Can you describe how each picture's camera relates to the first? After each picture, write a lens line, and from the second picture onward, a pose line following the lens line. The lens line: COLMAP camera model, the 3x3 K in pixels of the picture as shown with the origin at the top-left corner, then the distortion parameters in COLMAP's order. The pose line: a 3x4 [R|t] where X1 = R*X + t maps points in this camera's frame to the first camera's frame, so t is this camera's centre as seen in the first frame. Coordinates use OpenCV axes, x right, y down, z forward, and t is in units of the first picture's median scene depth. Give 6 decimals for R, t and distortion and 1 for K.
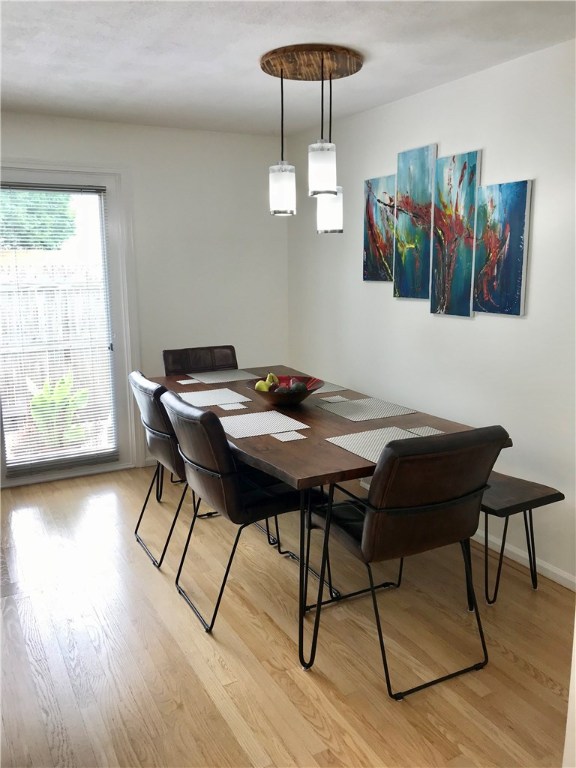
lens RADIAL K [[638.7, 0, 288.0], [0, 638.7, 384.0], [0, 0, 1]] dist [0.016855, -0.017969]
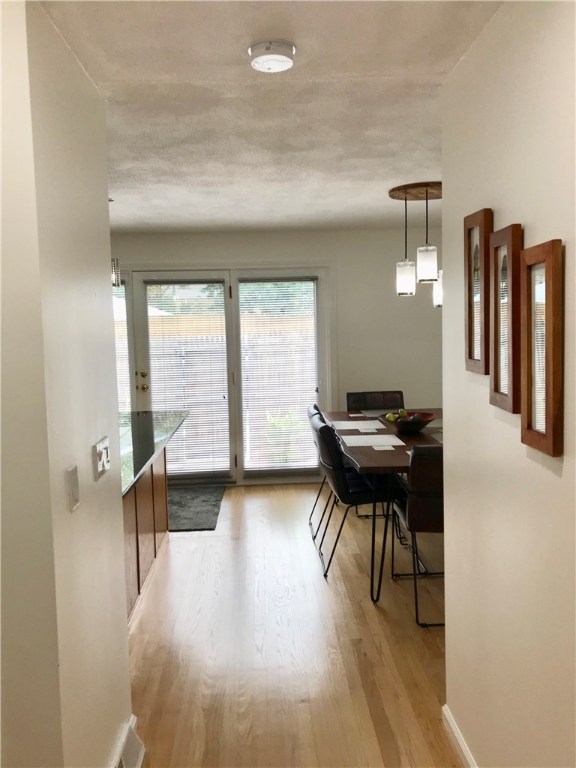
lens RADIAL K [[638.7, 0, 288.0], [0, 638.7, 384.0], [0, 0, 1]] dist [0.016855, -0.017969]
pose [[0.896461, 0.023243, -0.442512, 0.341649], [-0.064142, 0.994913, -0.077683, 0.049409], [0.438456, 0.098023, 0.893391, -0.313476]]
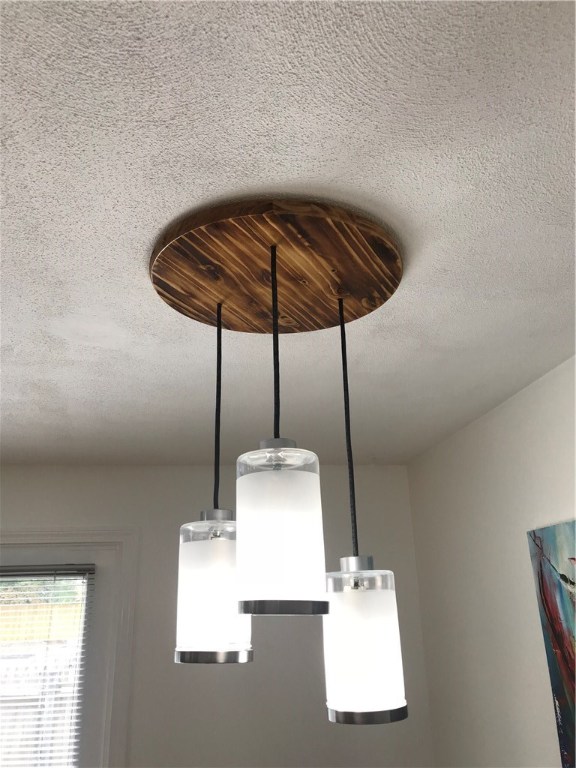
lens RADIAL K [[617.7, 0, 288.0], [0, 617.7, 384.0], [0, 0, 1]] dist [0.081939, -0.185813]
pose [[0.931753, -0.138471, -0.335651, 0.140680], [-0.049431, 0.867441, -0.495078, -0.204388], [0.359712, 0.477882, 0.801396, 0.601320]]
